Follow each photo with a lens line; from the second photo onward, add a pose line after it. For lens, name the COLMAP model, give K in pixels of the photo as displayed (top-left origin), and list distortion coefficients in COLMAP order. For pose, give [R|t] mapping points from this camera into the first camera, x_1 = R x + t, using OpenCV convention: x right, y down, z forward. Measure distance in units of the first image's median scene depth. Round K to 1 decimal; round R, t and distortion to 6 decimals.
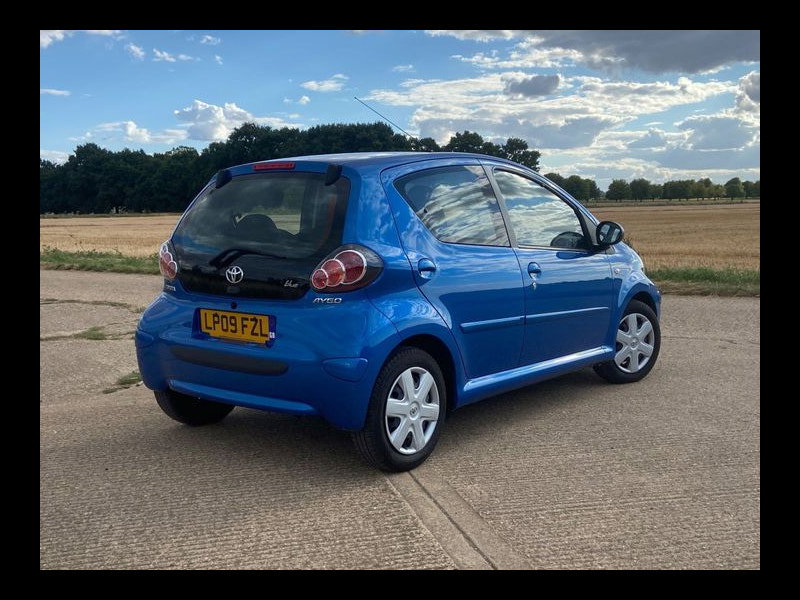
lens RADIAL K [[846.5, 0, 400.0], [0, 846.5, 300.0], [0, 0, 1]] dist [0.122177, -0.141986]
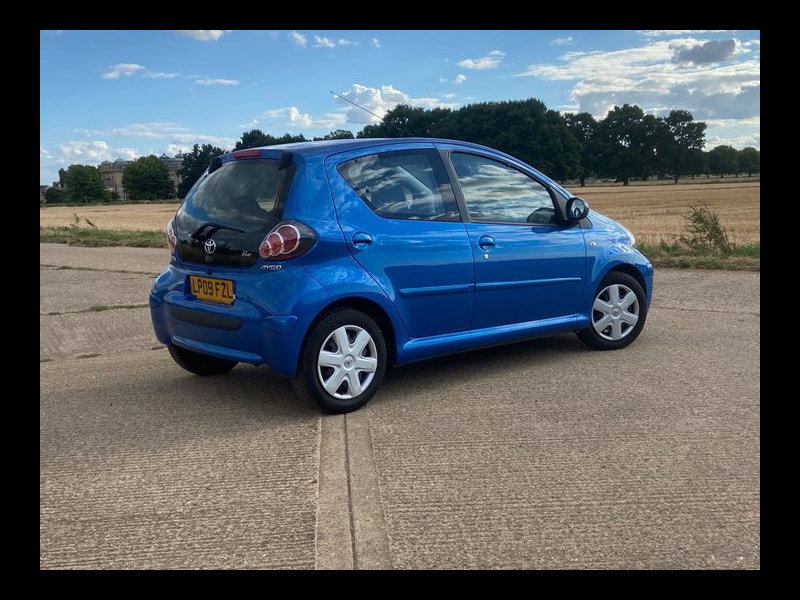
lens RADIAL K [[846.5, 0, 400.0], [0, 846.5, 300.0], [0, 0, 1]] dist [0.122177, -0.141986]
pose [[0.983956, 0.009240, -0.178170, 0.255969], [-0.005001, 0.999694, 0.024225, 0.013736], [0.178339, -0.022945, 0.983702, -0.118532]]
